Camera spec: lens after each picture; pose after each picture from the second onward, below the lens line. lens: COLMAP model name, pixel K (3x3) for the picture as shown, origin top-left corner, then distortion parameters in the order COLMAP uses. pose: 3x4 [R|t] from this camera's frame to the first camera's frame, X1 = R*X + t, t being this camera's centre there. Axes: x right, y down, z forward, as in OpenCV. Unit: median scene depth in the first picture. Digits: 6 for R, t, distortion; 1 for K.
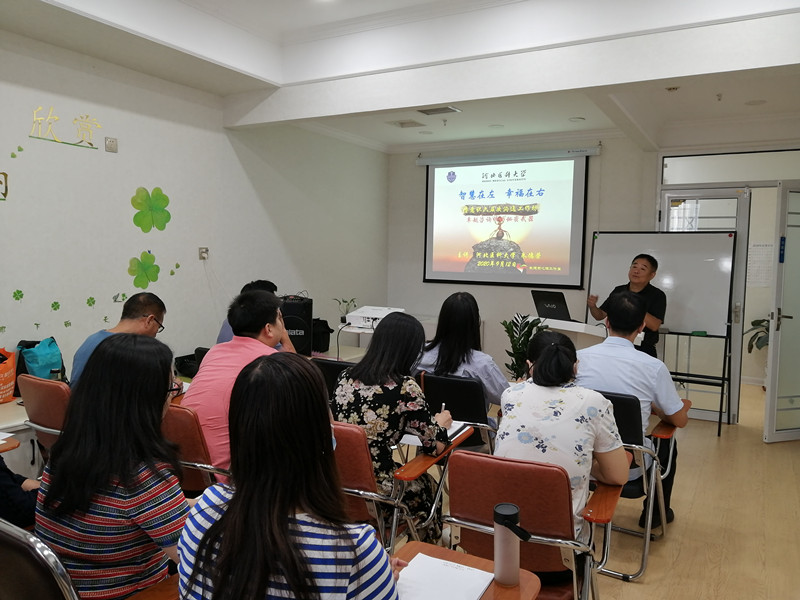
lens RADIAL K [[635.2, 0, 400.0], [0, 635.2, 300.0], [0, 0, 1]] dist [-0.008371, 0.000506]
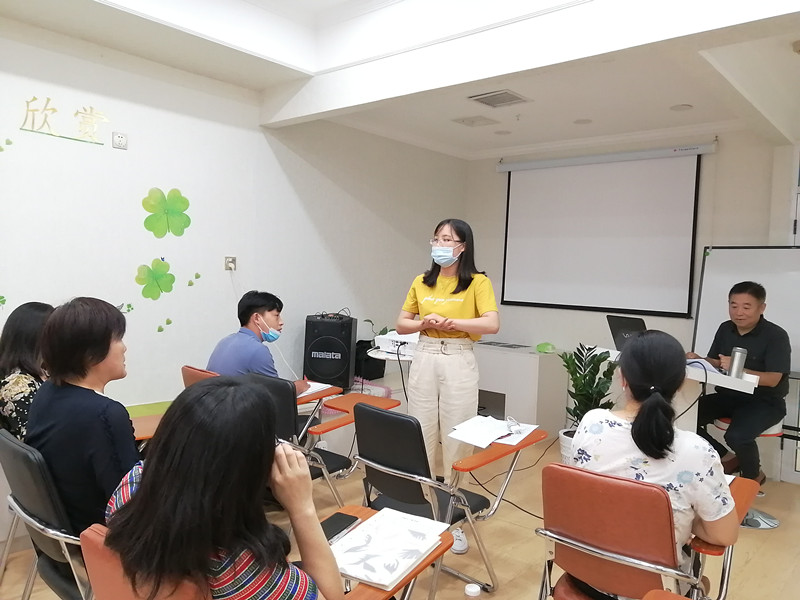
lens RADIAL K [[635.2, 0, 400.0], [0, 635.2, 300.0], [0, 0, 1]] dist [-0.008371, 0.000506]
pose [[0.978720, 0.027010, -0.203416, 0.120463], [-0.034975, 0.998752, -0.035659, 0.002735], [0.202198, 0.042015, 0.978443, 0.180276]]
